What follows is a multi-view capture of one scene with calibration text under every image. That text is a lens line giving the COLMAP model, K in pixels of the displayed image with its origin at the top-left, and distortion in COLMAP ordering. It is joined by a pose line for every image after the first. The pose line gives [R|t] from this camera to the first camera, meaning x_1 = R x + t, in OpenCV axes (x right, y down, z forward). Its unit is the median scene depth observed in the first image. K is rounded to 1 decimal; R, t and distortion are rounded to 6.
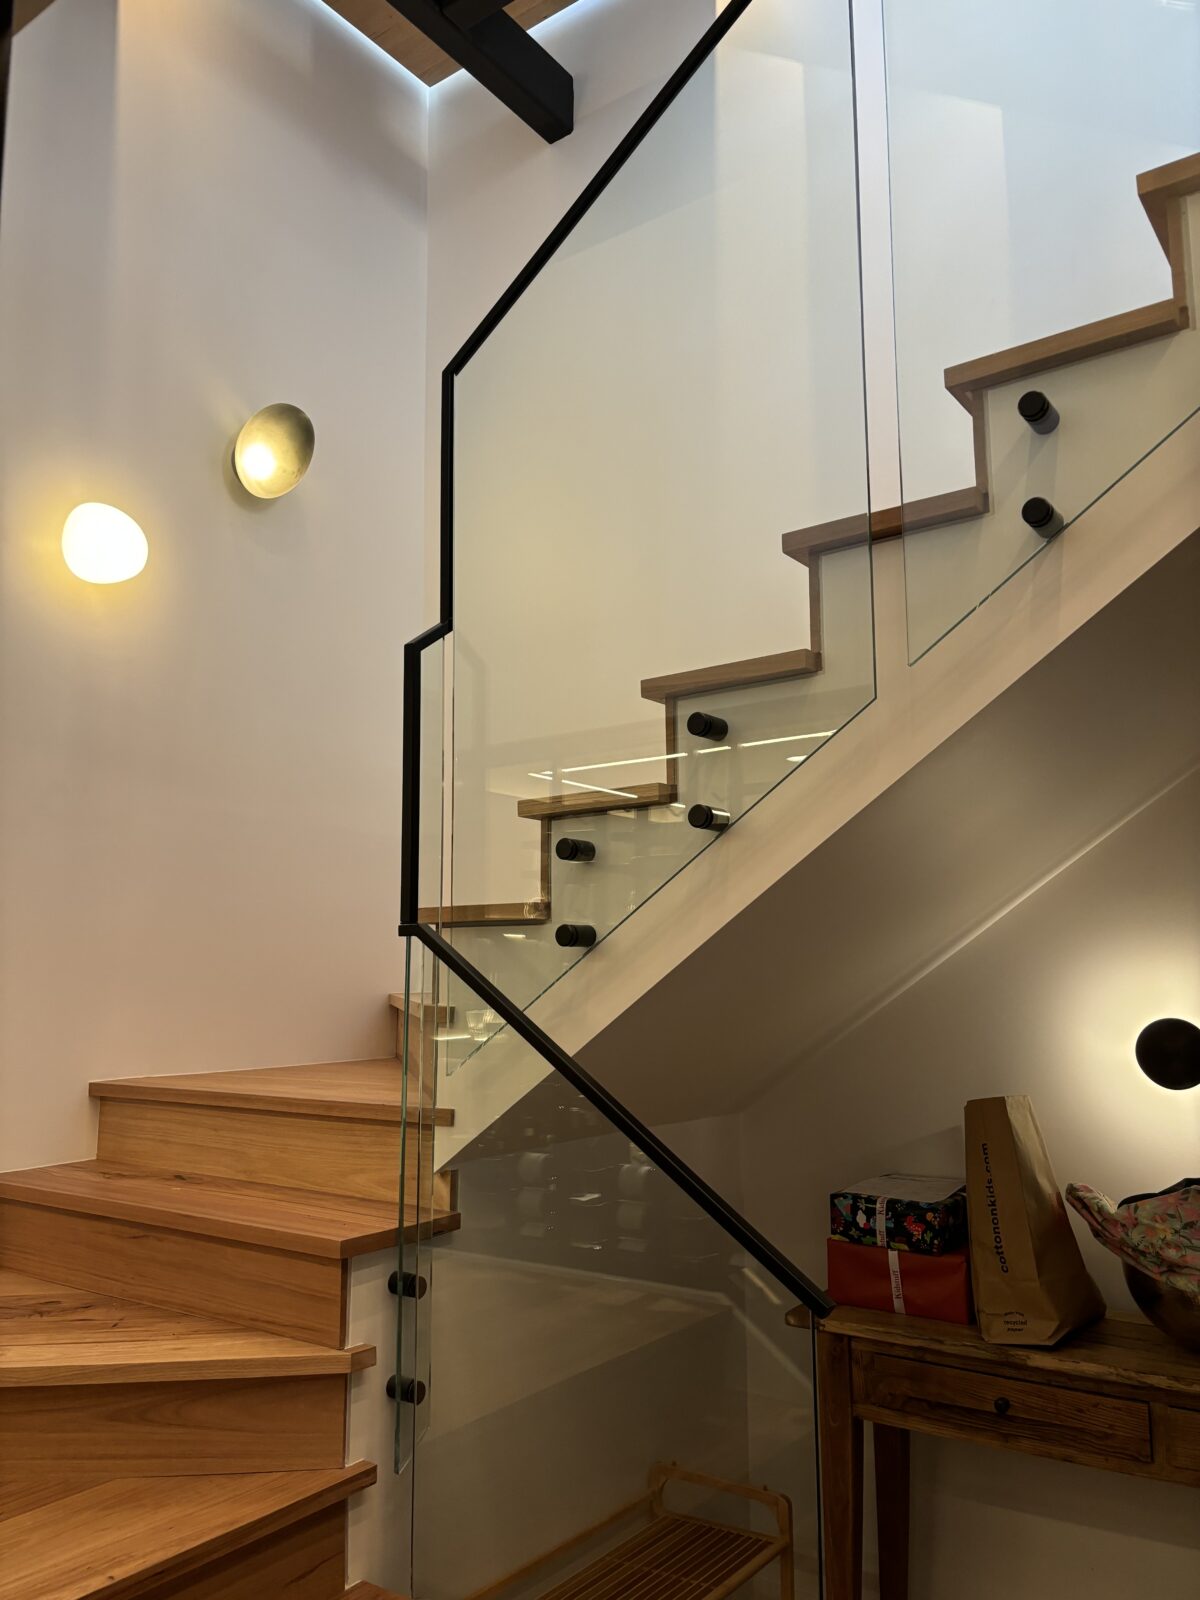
lens RADIAL K [[1222.9, 0, 600.0], [0, 1222.9, 800.0], [0, 0, 1]] dist [0.003369, 0.001174]
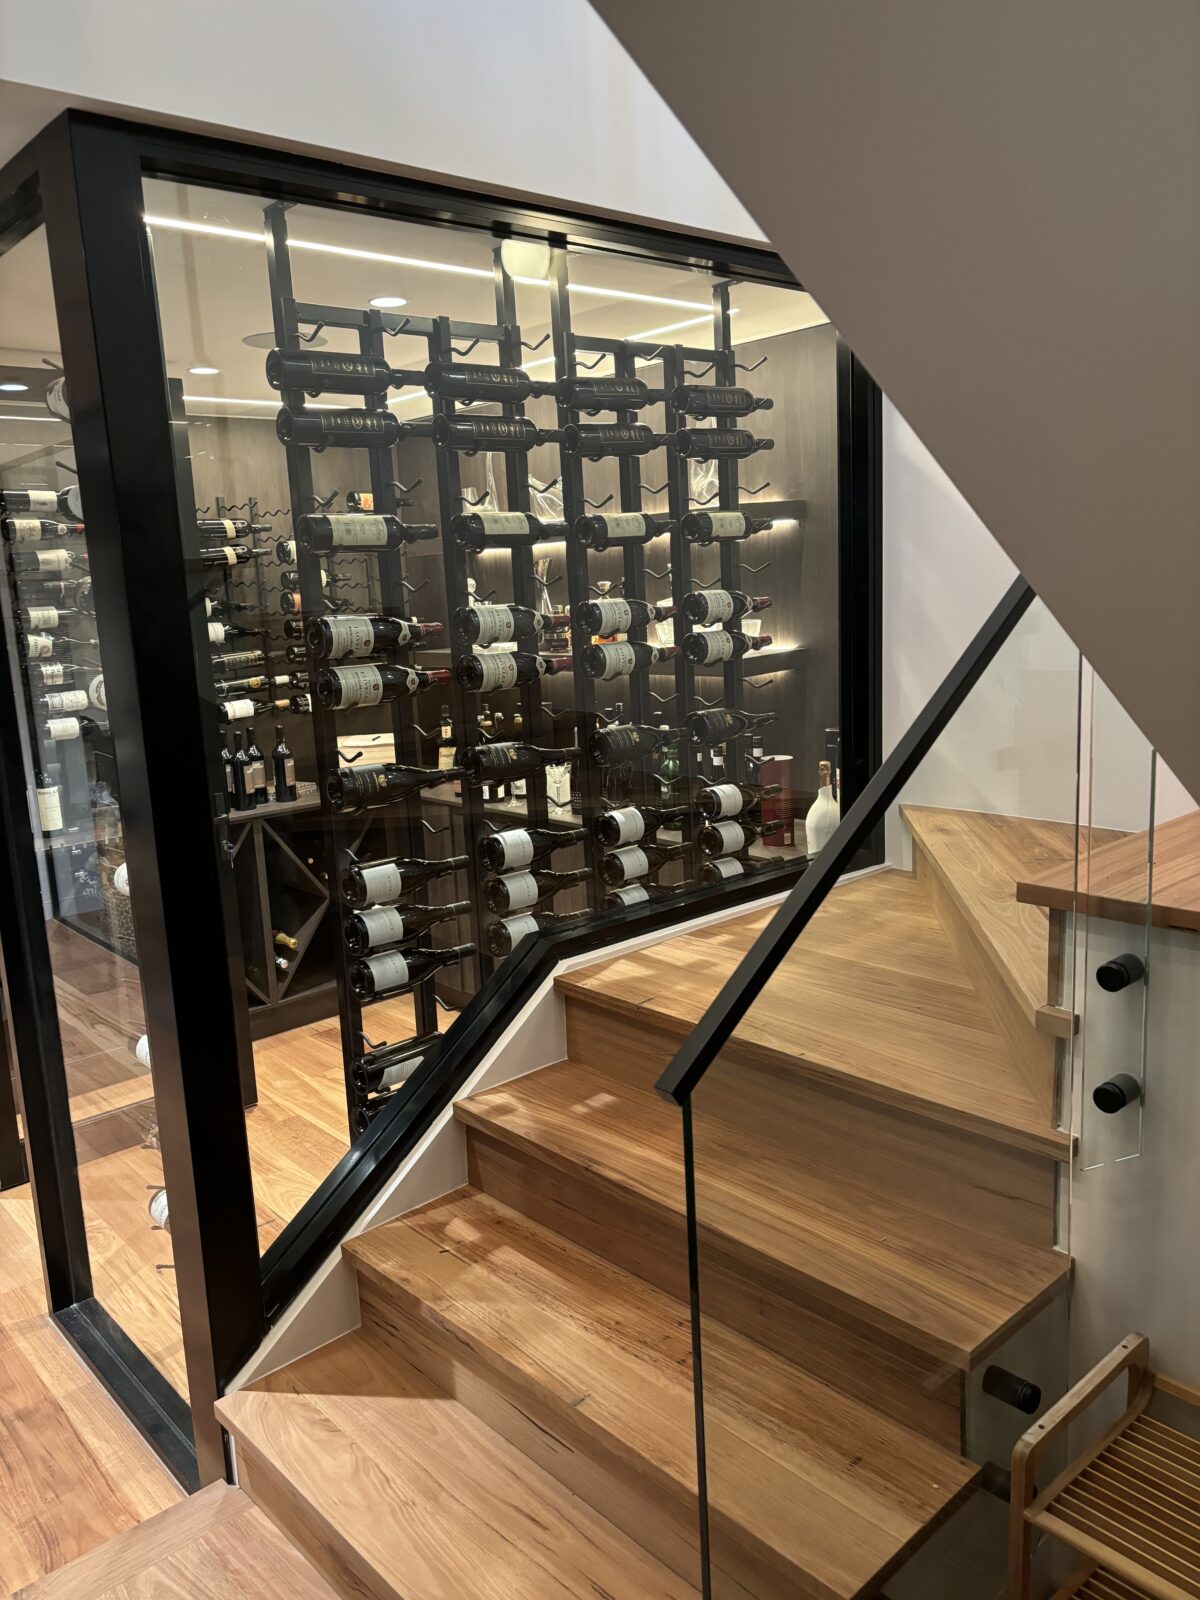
lens RADIAL K [[1222.9, 0, 600.0], [0, 1222.9, 800.0], [0, 0, 1]] dist [0.003369, 0.001174]
pose [[-0.214253, 0.190141, -0.958093, 0.662138], [0.192382, 0.969872, 0.149457, 0.119570], [0.957646, -0.152298, -0.244377, 0.934995]]
